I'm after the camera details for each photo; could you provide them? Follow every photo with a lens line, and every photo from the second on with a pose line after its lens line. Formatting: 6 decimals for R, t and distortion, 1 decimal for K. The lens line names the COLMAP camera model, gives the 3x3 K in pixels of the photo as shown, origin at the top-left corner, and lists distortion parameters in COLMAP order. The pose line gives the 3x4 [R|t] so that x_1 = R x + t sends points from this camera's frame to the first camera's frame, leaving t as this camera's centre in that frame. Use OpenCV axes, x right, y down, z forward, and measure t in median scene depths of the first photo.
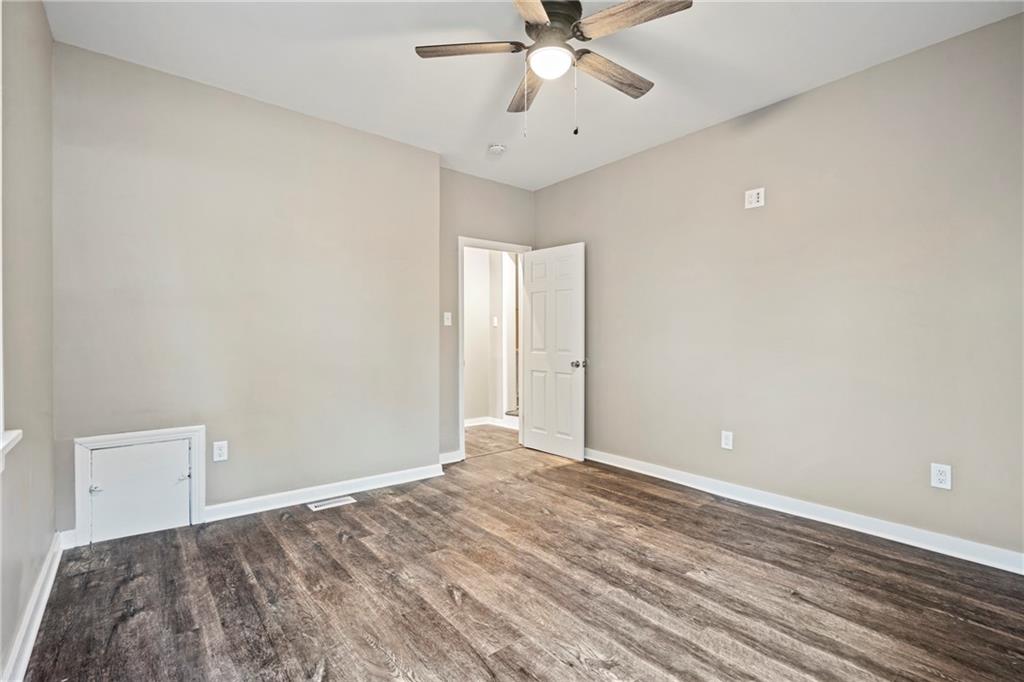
lens RADIAL K [[461.1, 0, 505.5], [0, 461.1, 332.2], [0, 0, 1]] dist [-0.009768, 0.003890]
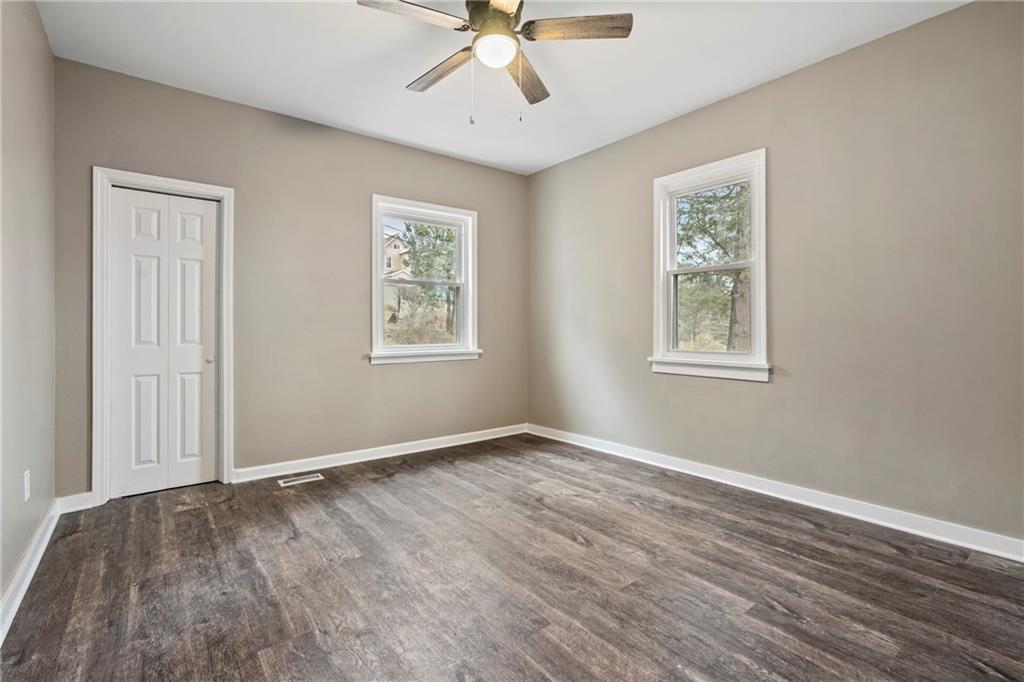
lens RADIAL K [[461.1, 0, 512.8], [0, 461.1, 331.4], [0, 0, 1]] dist [-0.009768, 0.003890]
pose [[-0.999975, 0.003707, 0.005953, 0.053436], [0.003733, 0.999983, 0.004417, 0.032309], [-0.005936, 0.004439, -0.999973, 1.982912]]
